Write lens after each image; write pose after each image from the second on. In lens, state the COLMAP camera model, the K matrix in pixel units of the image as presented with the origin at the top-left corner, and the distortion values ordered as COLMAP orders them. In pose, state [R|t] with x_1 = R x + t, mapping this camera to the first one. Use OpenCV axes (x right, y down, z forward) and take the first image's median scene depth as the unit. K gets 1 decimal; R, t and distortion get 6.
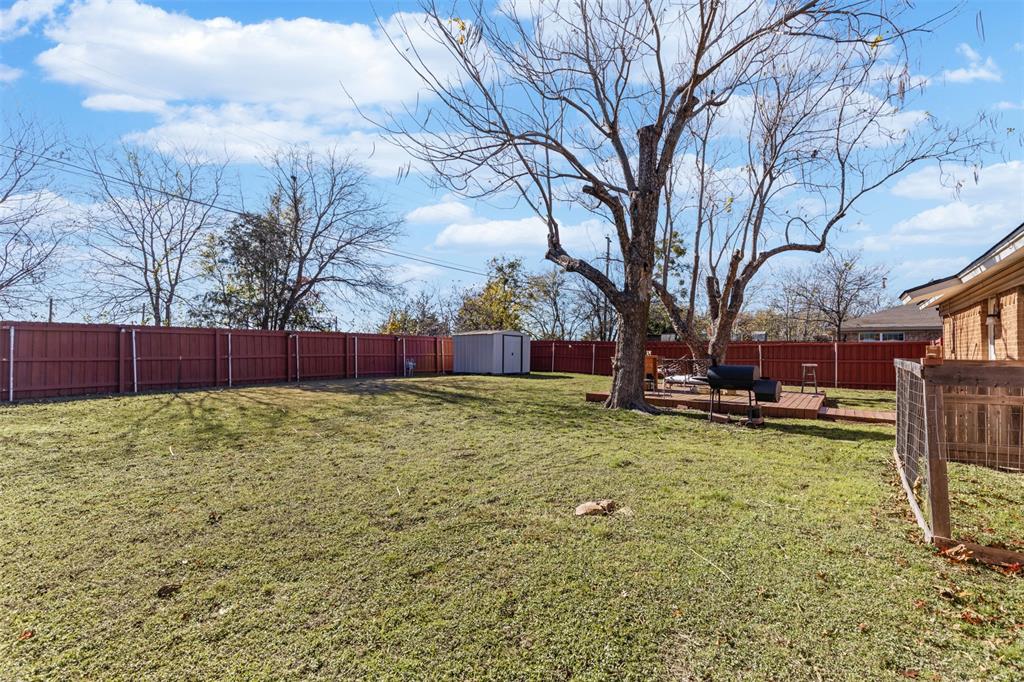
lens RADIAL K [[464.3, 0, 521.0], [0, 464.3, 335.1], [0, 0, 1]] dist [0.007014, -0.000418]
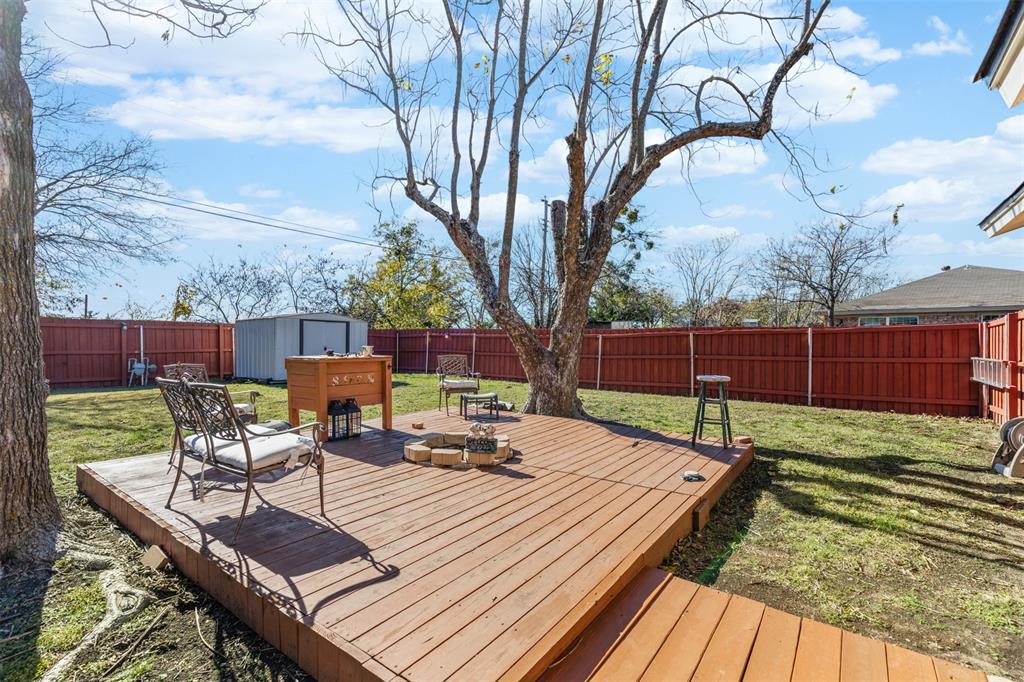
lens RADIAL K [[464.3, 0, 535.9], [0, 464.3, 331.0], [0, 0, 1]] dist [0.007014, -0.000418]
pose [[0.999945, -0.004888, 0.009293, 0.194461], [0.004800, 0.999944, 0.009481, 0.007526], [-0.009339, -0.009436, 0.999912, 0.249055]]
